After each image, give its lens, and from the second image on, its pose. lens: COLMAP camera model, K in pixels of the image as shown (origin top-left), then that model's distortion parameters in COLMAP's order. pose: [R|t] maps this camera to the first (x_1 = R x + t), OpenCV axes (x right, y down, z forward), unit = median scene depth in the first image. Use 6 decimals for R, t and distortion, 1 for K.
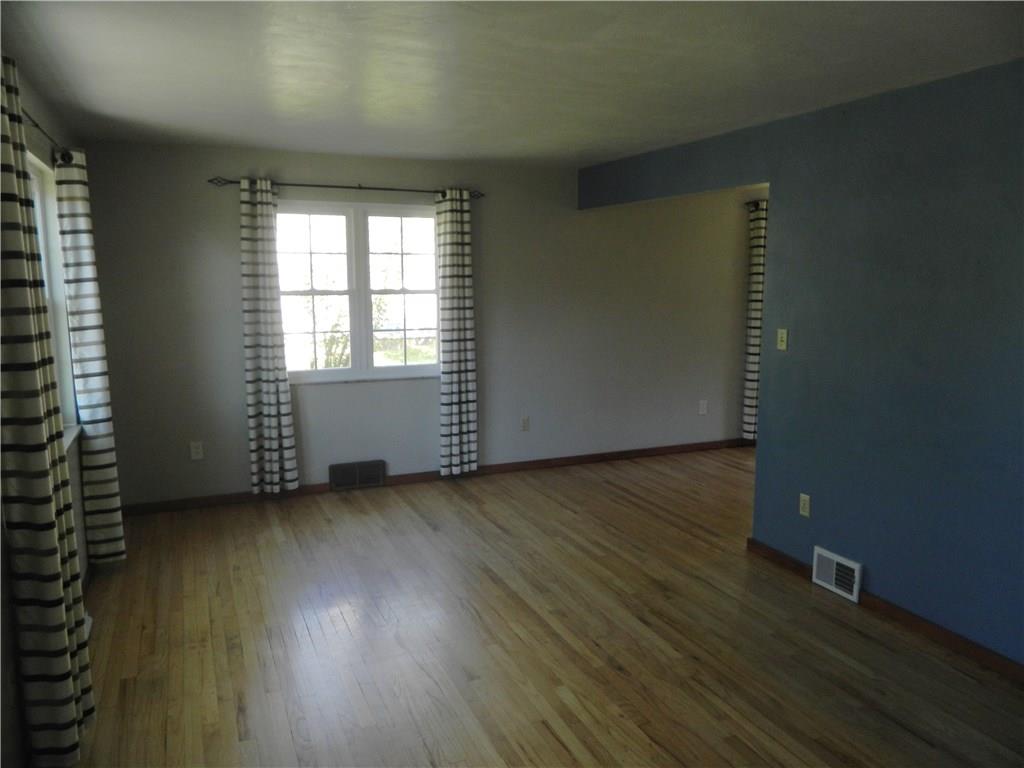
lens RADIAL K [[767.7, 0, 497.1], [0, 767.7, 387.1], [0, 0, 1]] dist [0.003158, -0.000693]
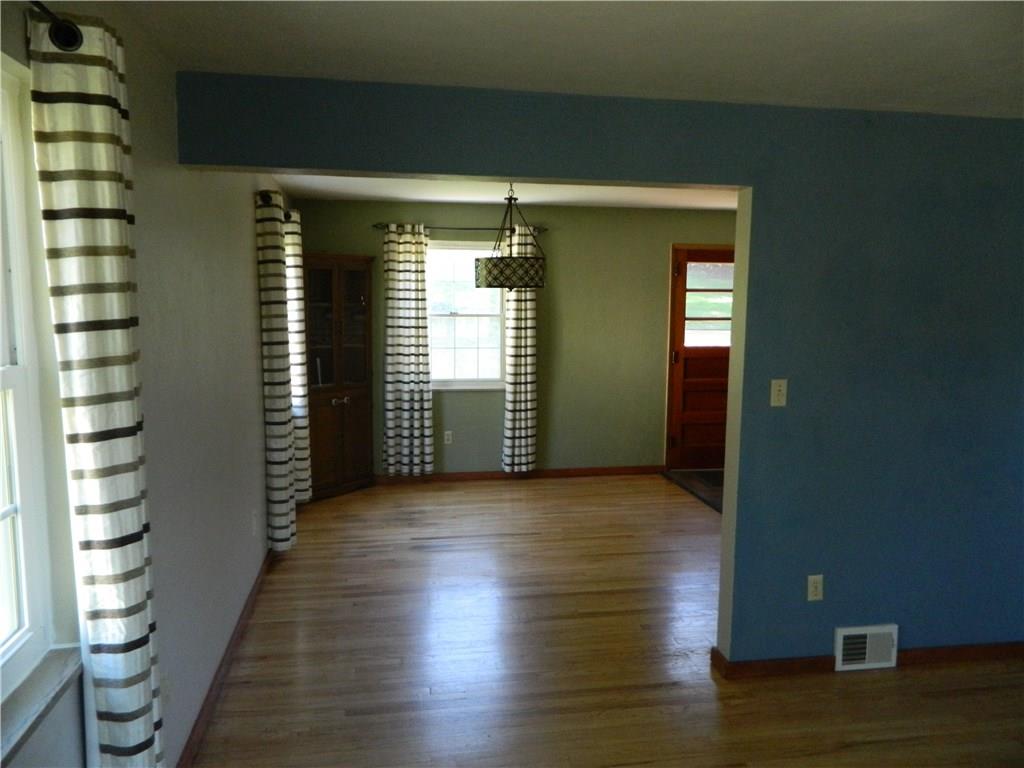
lens RADIAL K [[767.7, 0, 504.1], [0, 767.7, 383.3], [0, 0, 1]] dist [0.003158, -0.000693]
pose [[0.215531, -0.110946, 0.970174, -0.285101], [0.138159, 0.986995, 0.082177, -0.112941], [-0.966674, 0.116327, 0.228056, 0.709411]]
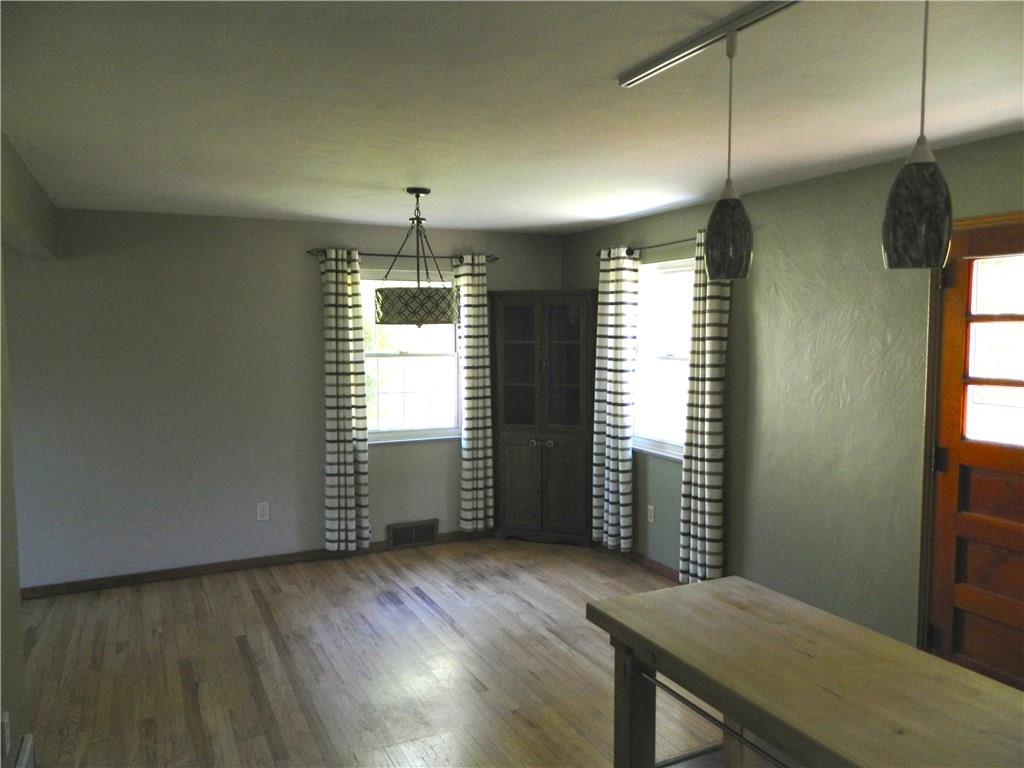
lens RADIAL K [[767.7, 0, 551.9], [0, 767.7, 393.5], [0, 0, 1]] dist [0.003158, -0.000693]
pose [[0.997414, -0.009168, 0.071287, 0.543286], [0.014119, 0.997499, -0.069255, -0.037302], [-0.070474, 0.070082, 0.995049, 0.214666]]
